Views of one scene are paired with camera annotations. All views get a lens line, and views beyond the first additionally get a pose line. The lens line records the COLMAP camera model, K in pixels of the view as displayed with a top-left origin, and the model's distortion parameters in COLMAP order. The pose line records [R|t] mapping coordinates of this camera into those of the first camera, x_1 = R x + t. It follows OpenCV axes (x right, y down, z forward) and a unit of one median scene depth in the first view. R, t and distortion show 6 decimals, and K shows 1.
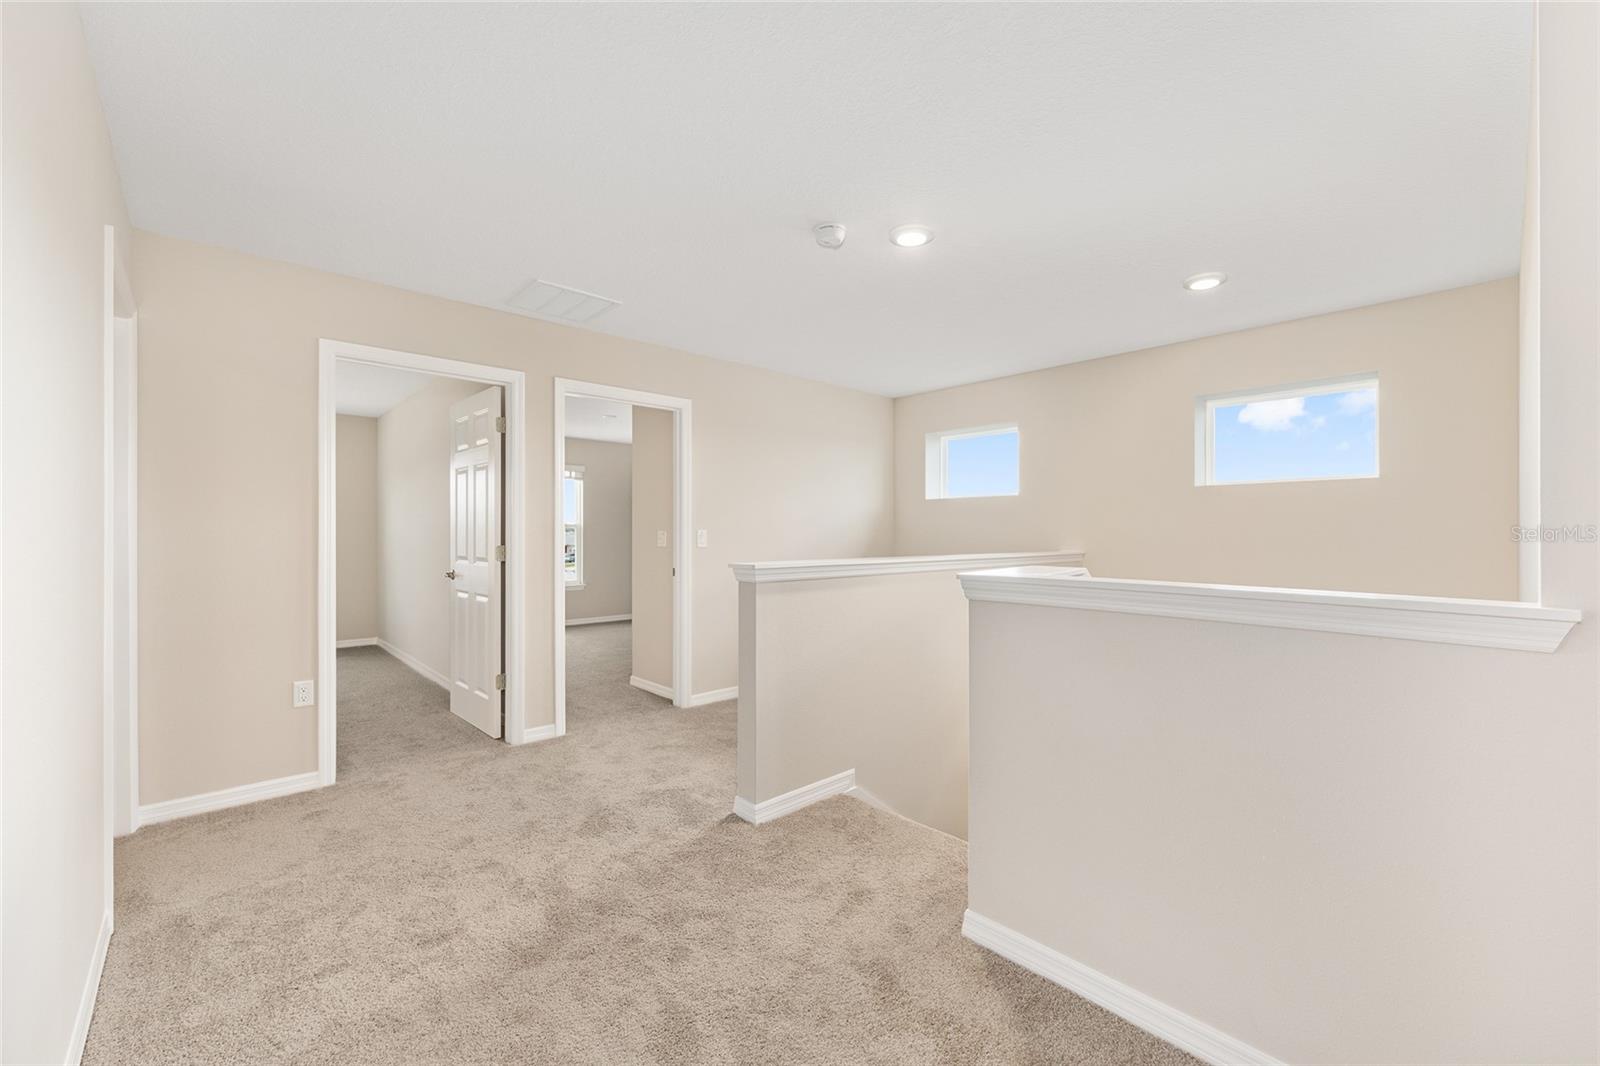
lens RADIAL K [[650.1, 0, 799.3], [0, 650.1, 530.7], [0, 0, 1]] dist [0.000967, -0.000217]
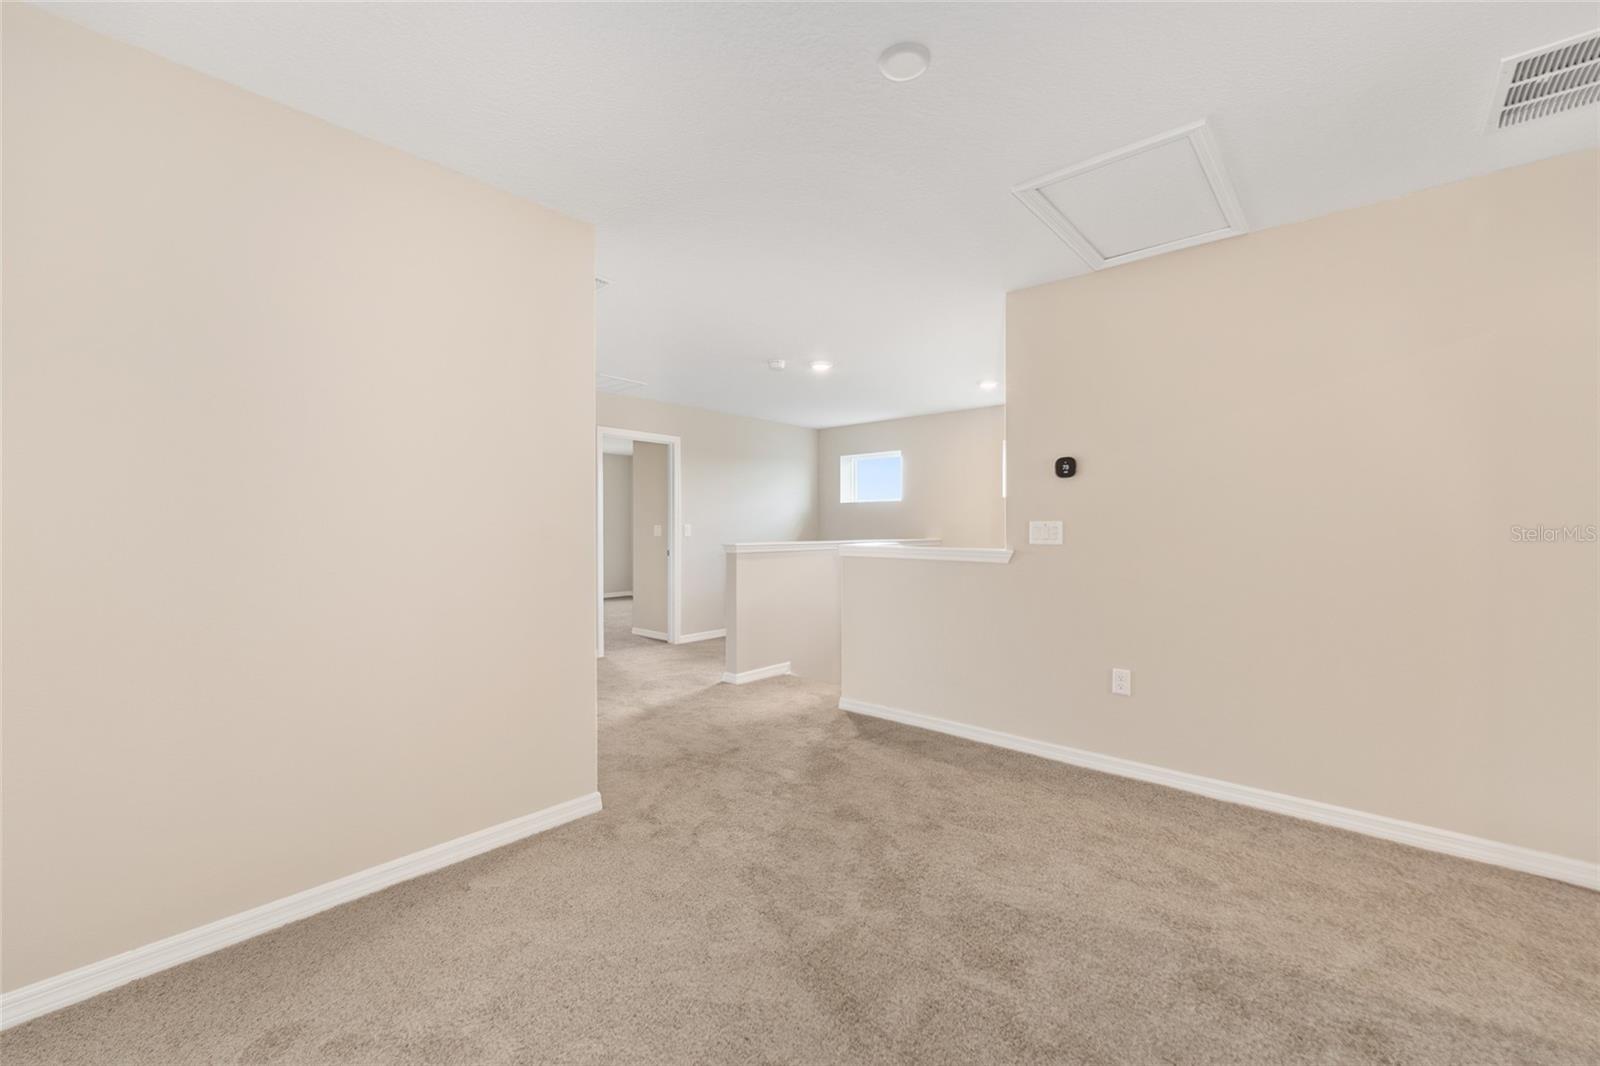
lens RADIAL K [[650.1, 0, 803.4], [0, 650.1, 527.6], [0, 0, 1]] dist [0.000967, -0.000217]
pose [[0.994610, -0.004708, 0.103580, -0.040698], [0.003955, 0.999964, 0.007478, -0.004325], [-0.103611, -0.007028, 0.994593, -0.517166]]
